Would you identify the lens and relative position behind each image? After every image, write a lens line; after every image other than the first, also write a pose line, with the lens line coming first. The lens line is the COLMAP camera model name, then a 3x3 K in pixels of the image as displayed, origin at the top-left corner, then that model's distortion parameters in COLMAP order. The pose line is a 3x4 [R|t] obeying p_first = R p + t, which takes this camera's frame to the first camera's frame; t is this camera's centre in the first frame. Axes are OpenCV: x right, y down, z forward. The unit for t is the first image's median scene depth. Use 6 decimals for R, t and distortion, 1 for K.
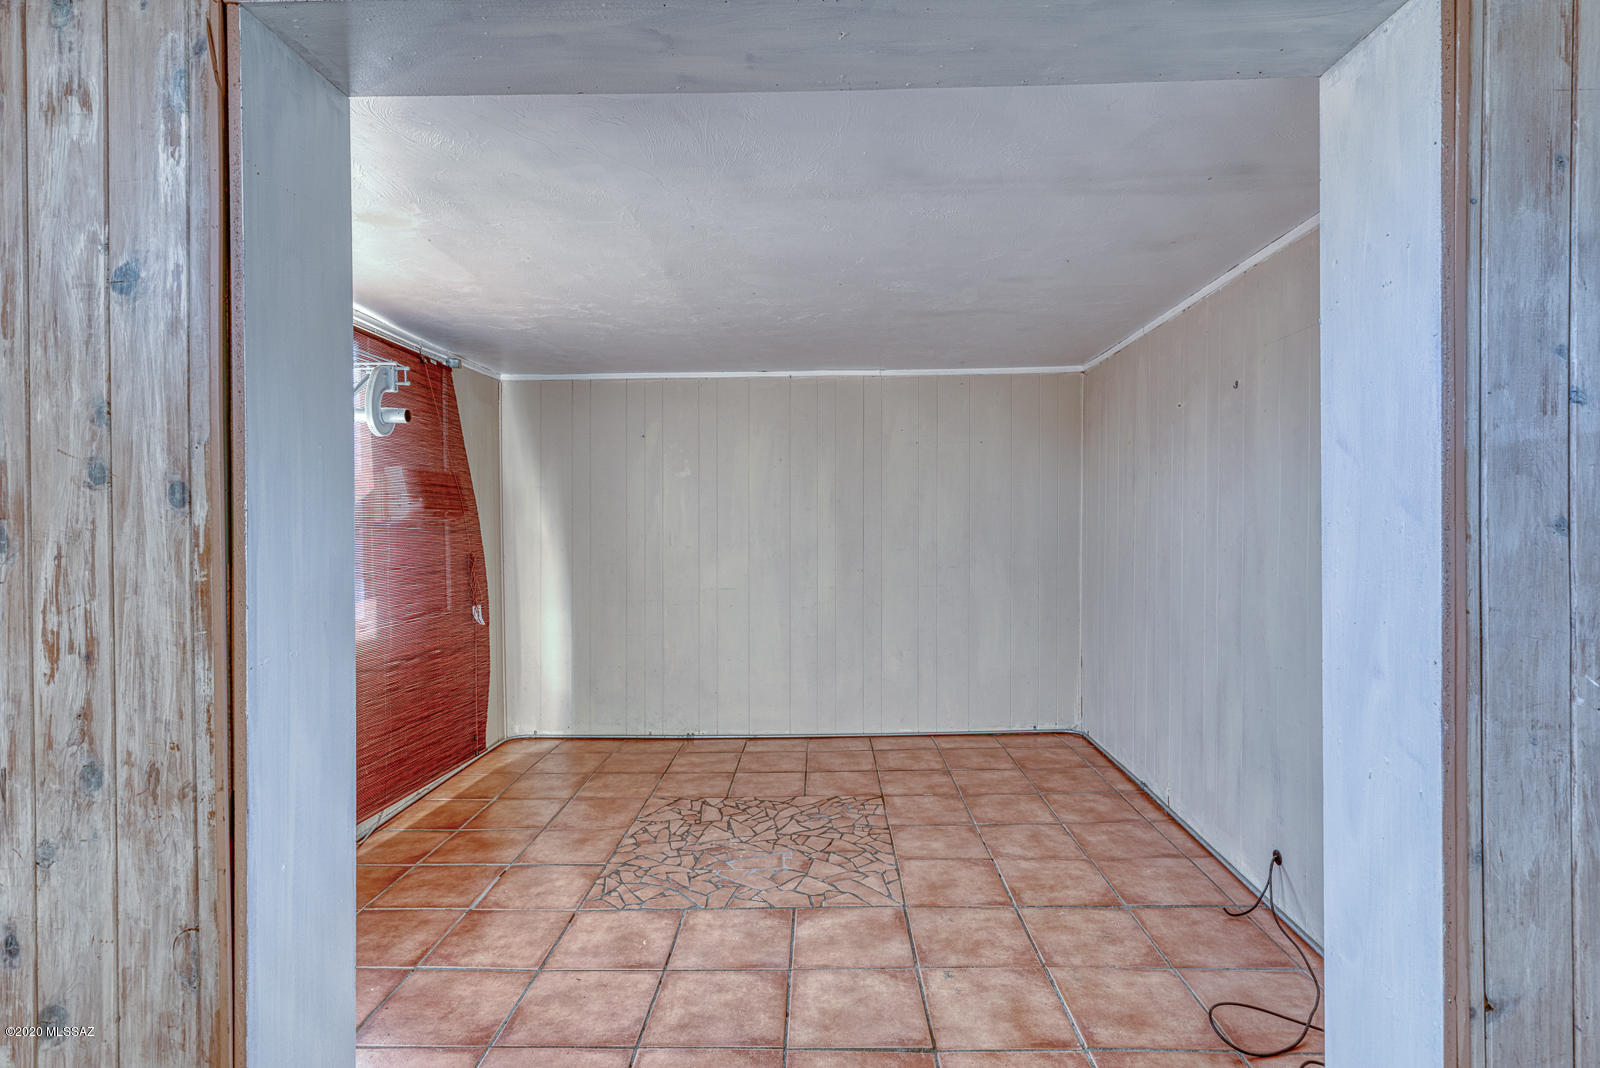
lens RADIAL K [[814.5, 0, 804.3], [0, 814.5, 528.6], [0, 0, 1]] dist [0.003465, -0.000338]
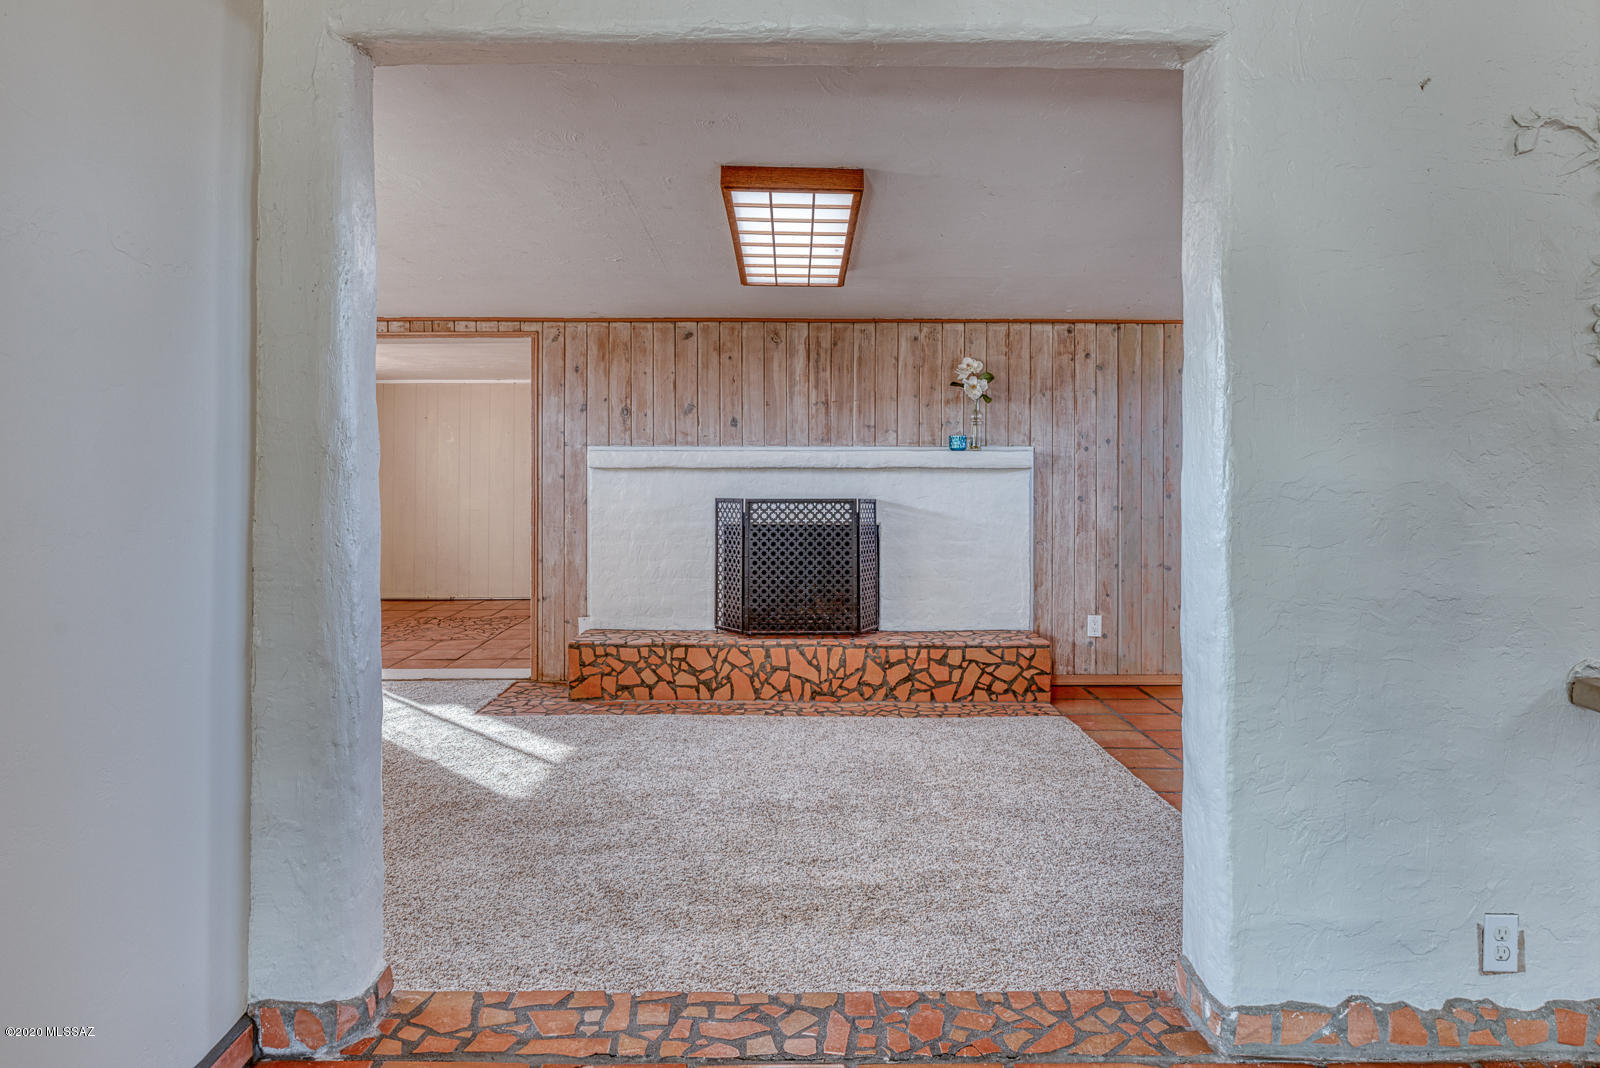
lens RADIAL K [[954.8, 0, 799.1], [0, 954.8, 458.3], [0, 0, 1]] dist [-0.002007, 0.001427]
pose [[0.999633, 0.008284, 0.025780, 1.012882], [-0.007968, 0.999892, -0.012352, -0.022980], [-0.025880, 0.012143, 0.999591, -1.894686]]
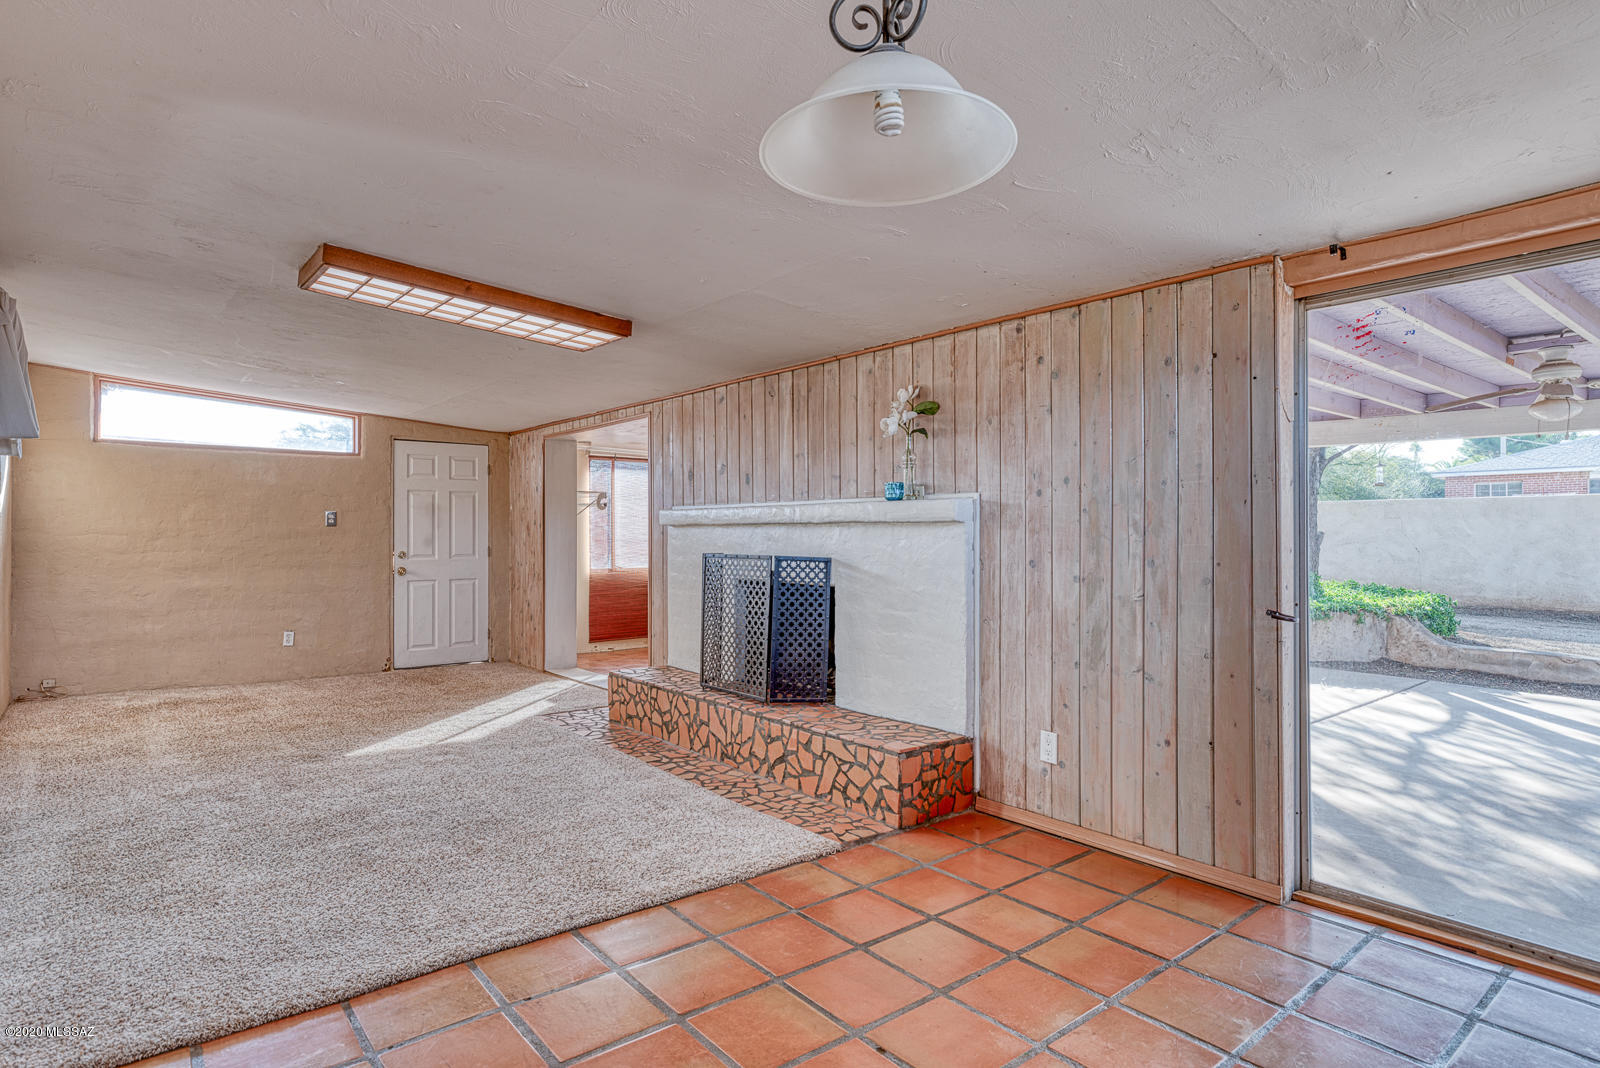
lens RADIAL K [[865.5, 0, 802.7], [0, 865.5, 525.8], [0, 0, 1]] dist [0.005217, 0.000470]
pose [[0.650850, 0.001263, -0.759206, 2.686442], [-0.007387, 0.999962, -0.004670, -0.013793], [0.759171, 0.008648, 0.650834, -0.828523]]
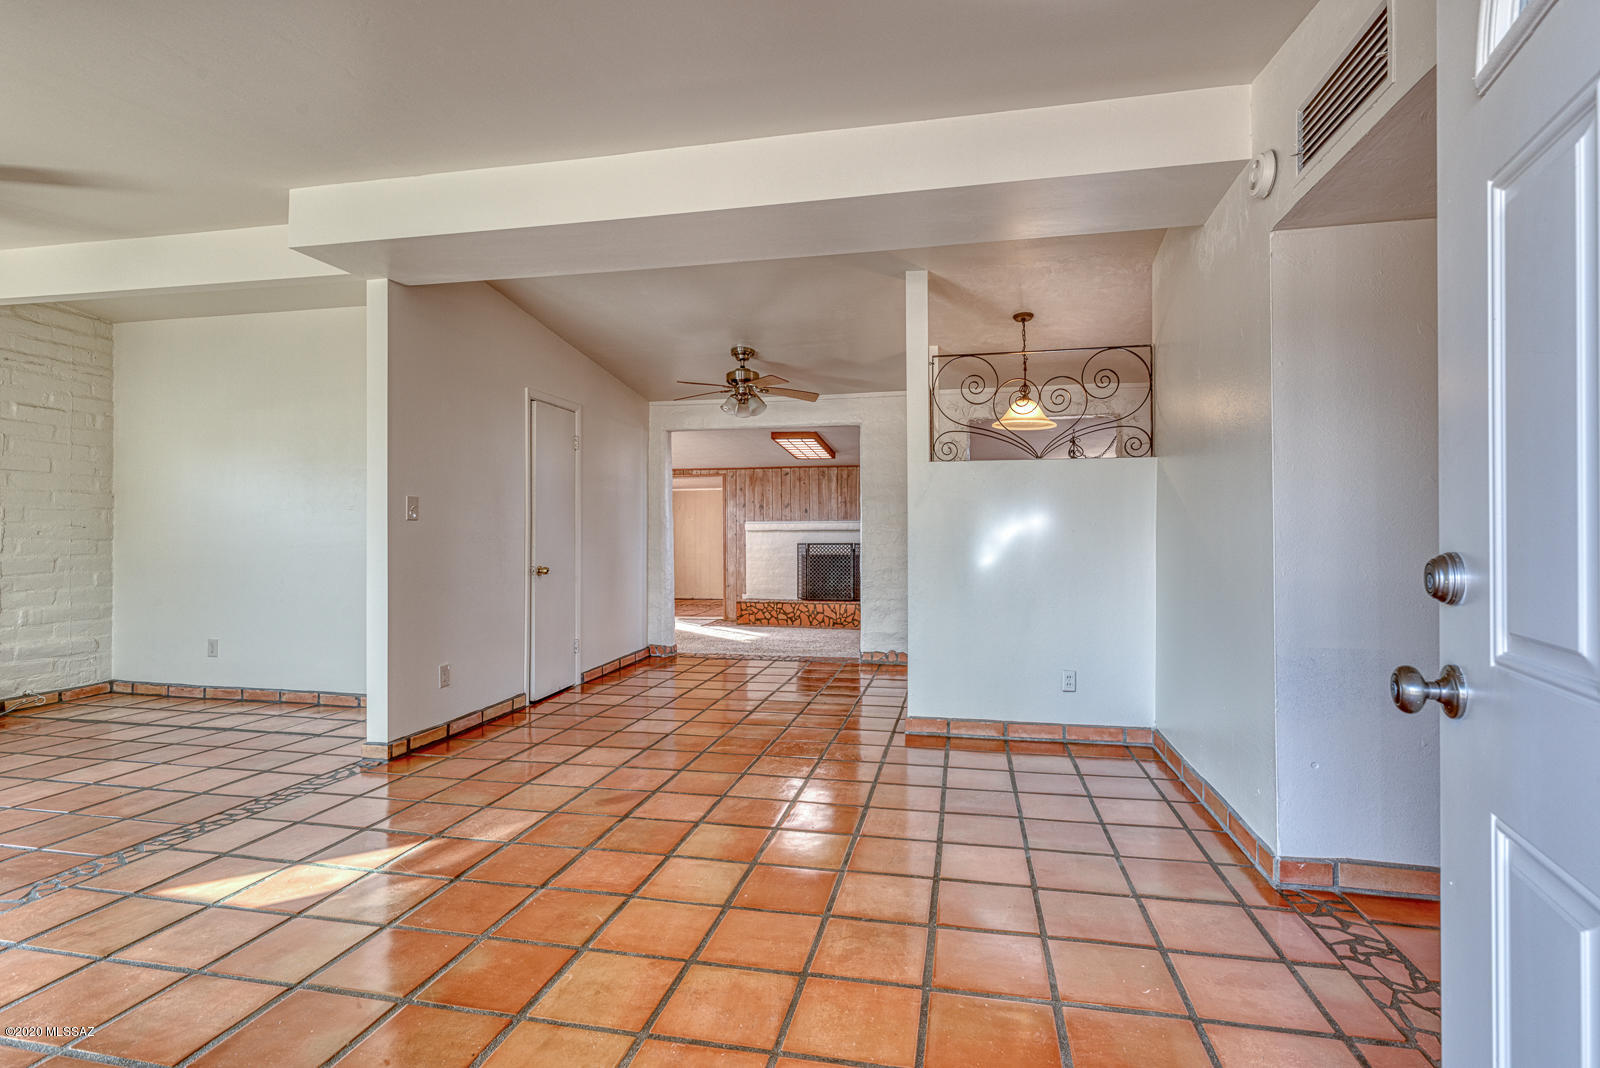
lens RADIAL K [[793.9, 0, 800.0], [0, 793.9, 534.0], [0, 0, 1]] dist [0.000931, 0.000693]
pose [[0.981773, 0.002246, -0.190042, 1.756578], [-0.003342, 0.999980, -0.005447, 0.018555], [0.190026, 0.005983, 0.981761, -4.050857]]
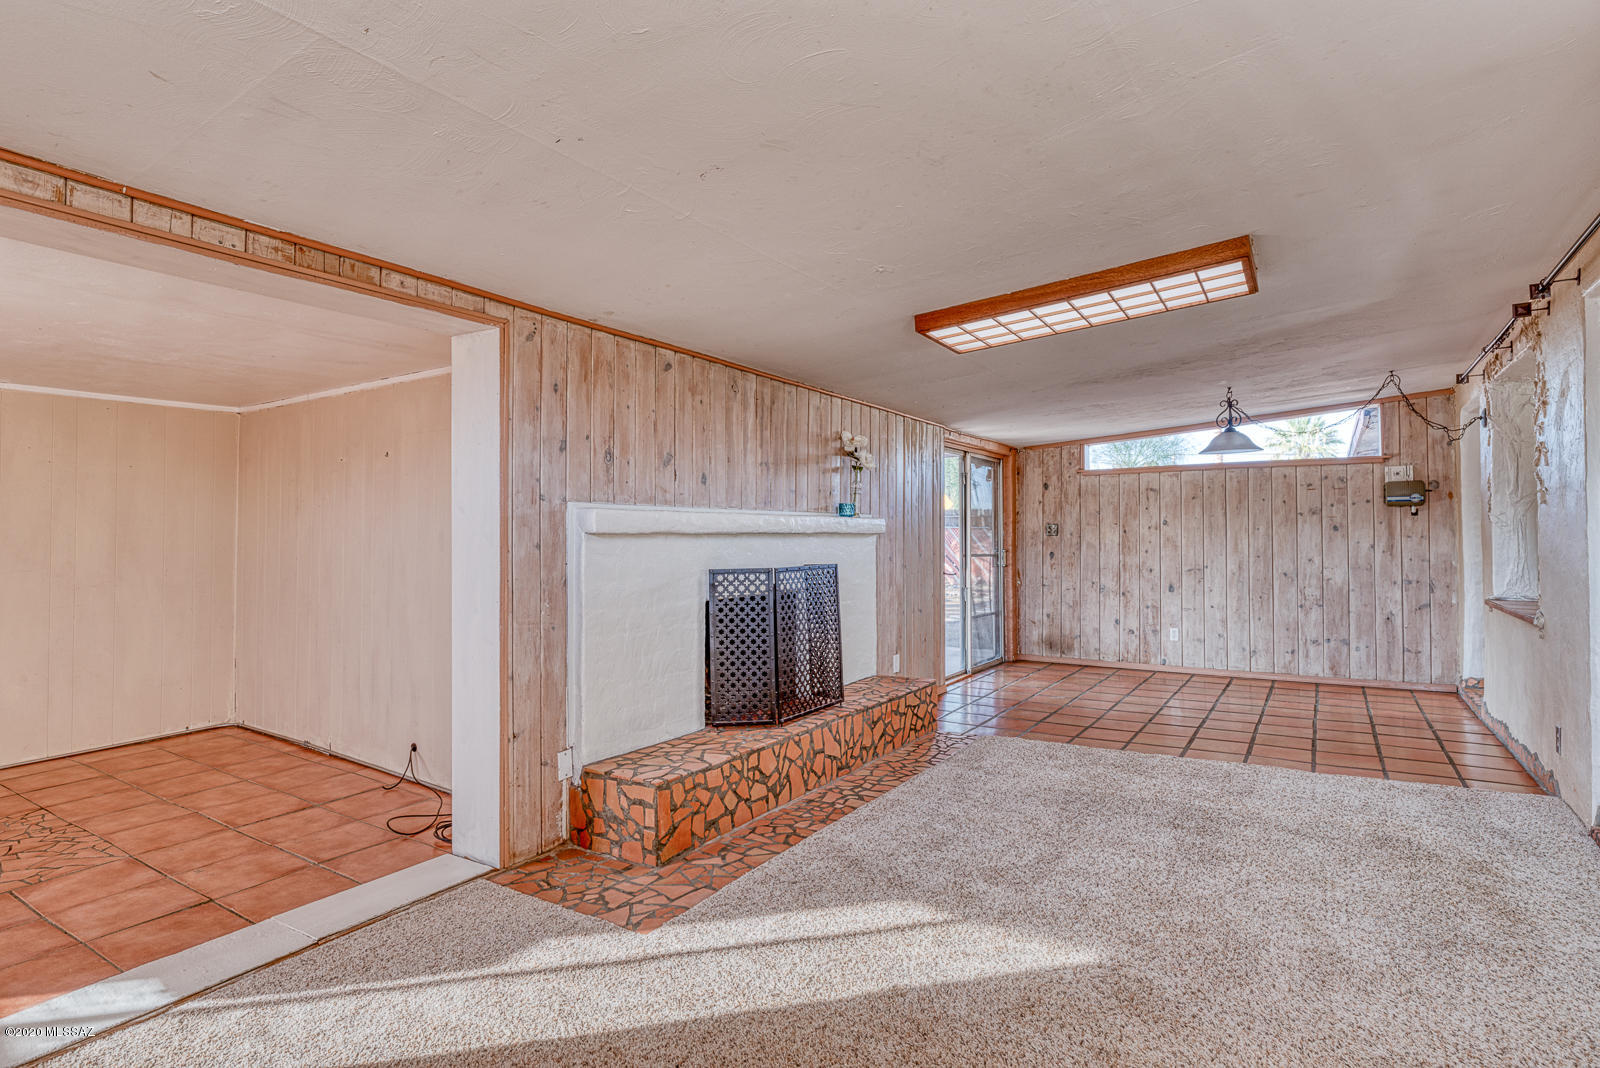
lens RADIAL K [[814.5, 0, 804.3], [0, 814.5, 528.6], [0, 0, 1]] dist [0.003465, -0.000338]
pose [[0.519086, 0.012519, 0.854631, -0.450633], [0.004699, 0.999836, -0.017500, -0.005760], [-0.854709, 0.013100, 0.518942, -0.567591]]
